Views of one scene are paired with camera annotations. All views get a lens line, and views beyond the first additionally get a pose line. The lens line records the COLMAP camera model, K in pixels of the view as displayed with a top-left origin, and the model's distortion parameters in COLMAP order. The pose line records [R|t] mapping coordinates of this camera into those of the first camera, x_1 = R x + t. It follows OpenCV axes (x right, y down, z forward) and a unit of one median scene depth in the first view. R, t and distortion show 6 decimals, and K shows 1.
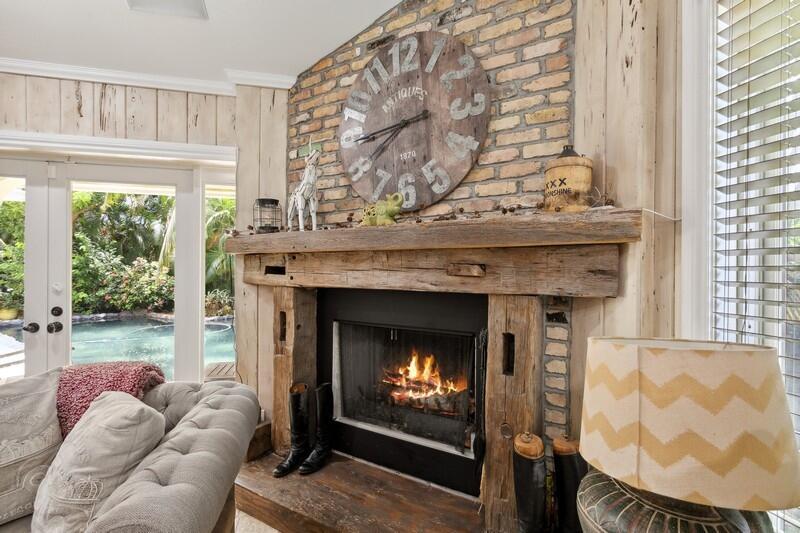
lens RADIAL K [[383.6, 0, 401.4], [0, 383.6, 268.6], [0, 0, 1]] dist [0.002315, -0.000115]
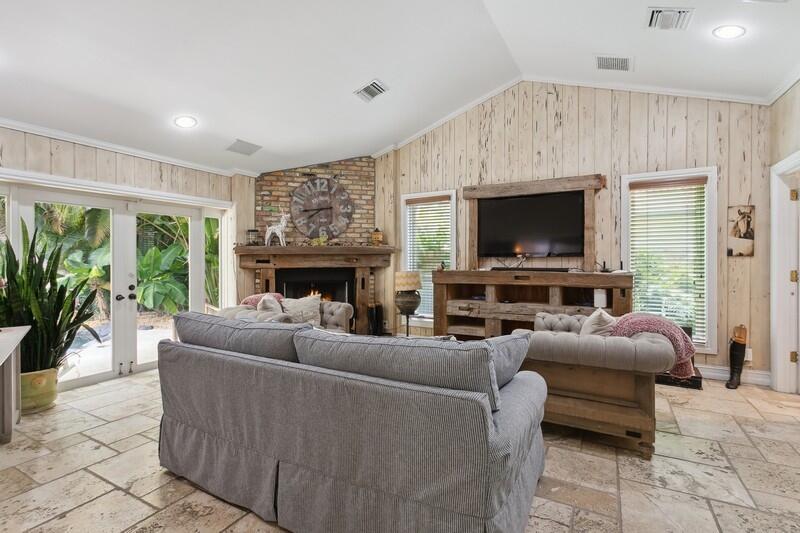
lens RADIAL K [[383.6, 0, 398.8], [0, 383.6, 263.2], [0, 0, 1]] dist [0.002315, -0.000115]
pose [[0.666756, -0.018745, 0.745041, -1.794172], [0.008501, 0.999810, 0.017547, -0.023765], [-0.745228, -0.005365, 0.666788, -1.359497]]
